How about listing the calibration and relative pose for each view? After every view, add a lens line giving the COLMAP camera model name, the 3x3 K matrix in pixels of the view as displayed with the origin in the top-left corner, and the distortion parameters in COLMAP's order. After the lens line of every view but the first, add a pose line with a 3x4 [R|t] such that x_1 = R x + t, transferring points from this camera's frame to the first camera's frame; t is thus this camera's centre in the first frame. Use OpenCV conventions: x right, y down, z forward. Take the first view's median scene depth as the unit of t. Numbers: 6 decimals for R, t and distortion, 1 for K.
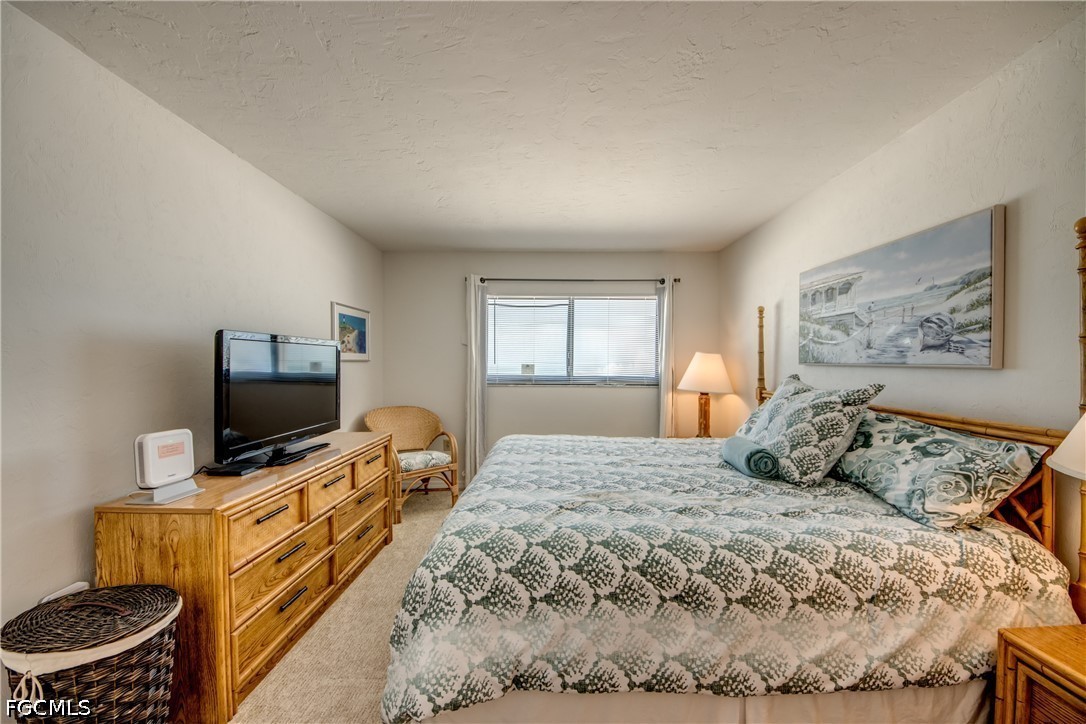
lens RADIAL K [[412.2, 0, 530.3], [0, 412.2, 359.7], [0, 0, 1]] dist [0.040891, -0.026981]
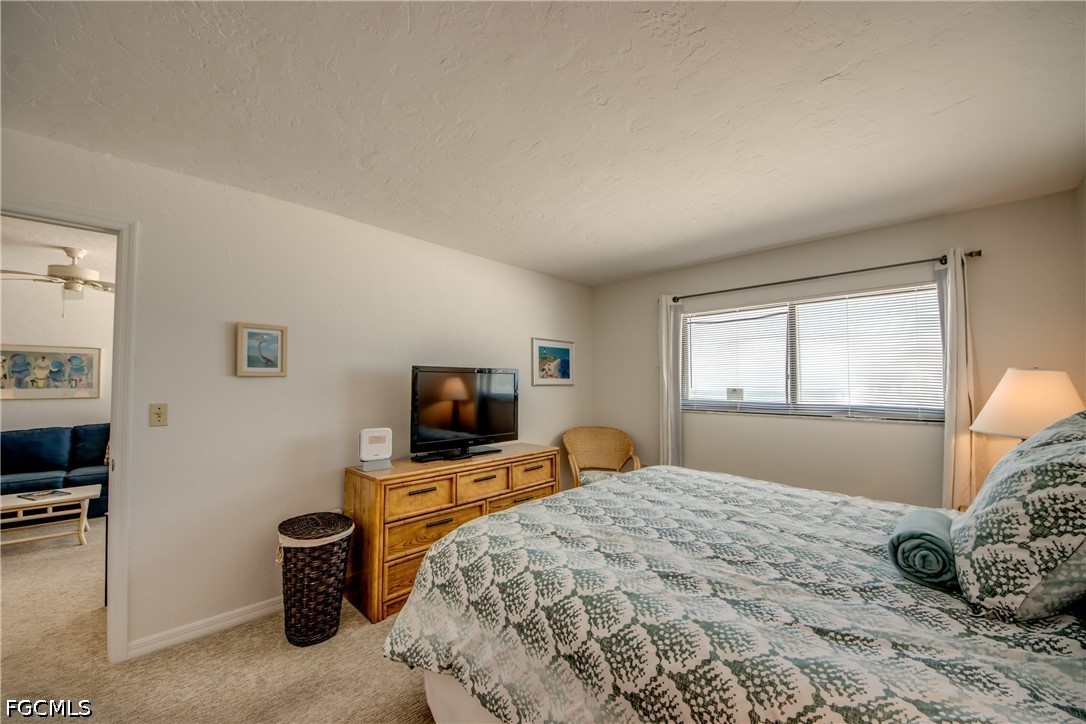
lens RADIAL K [[407.6, 0, 531.1], [0, 407.6, 366.6], [0, 0, 1]] dist [0.031917, -0.019646]
pose [[0.725410, -0.034550, -0.687449, 0.613195], [0.006099, 0.999023, -0.043774, 0.001336], [0.688290, 0.027561, 0.724912, 0.207601]]
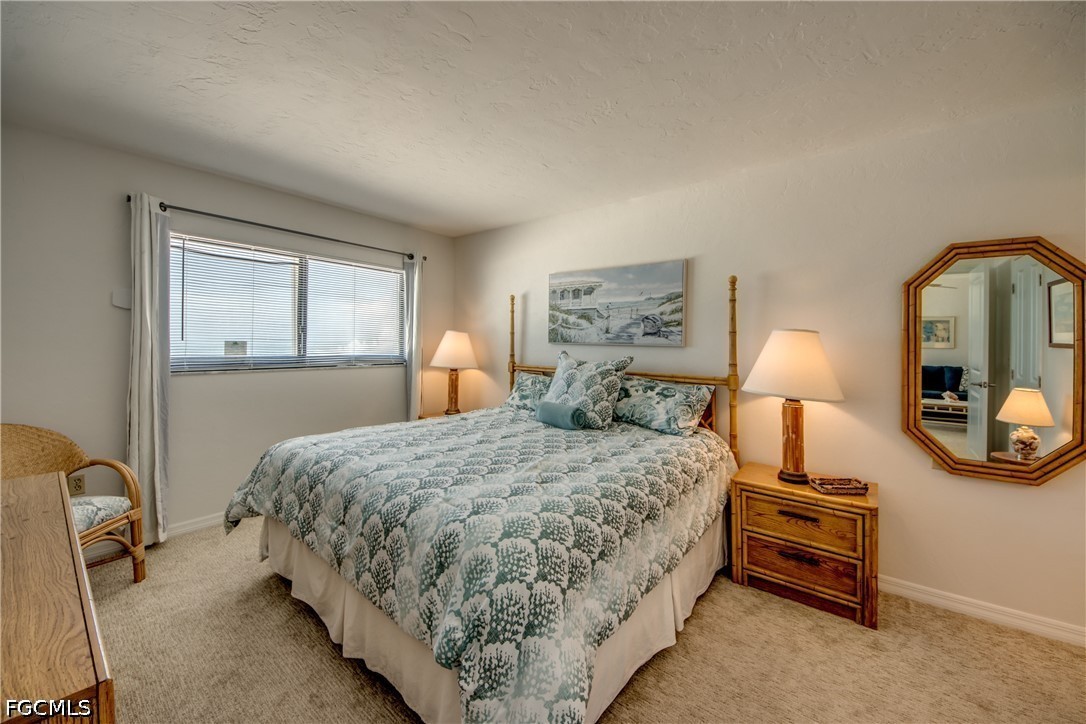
lens RADIAL K [[433.8, 0, 548.5], [0, 433.8, 335.9], [0, 0, 1]] dist [0.054106, -0.032929]
pose [[0.584323, 0.014517, 0.811391, -0.684009], [-0.016143, 0.999850, -0.006263, -0.004582], [-0.811360, -0.009438, 0.584470, 0.292553]]
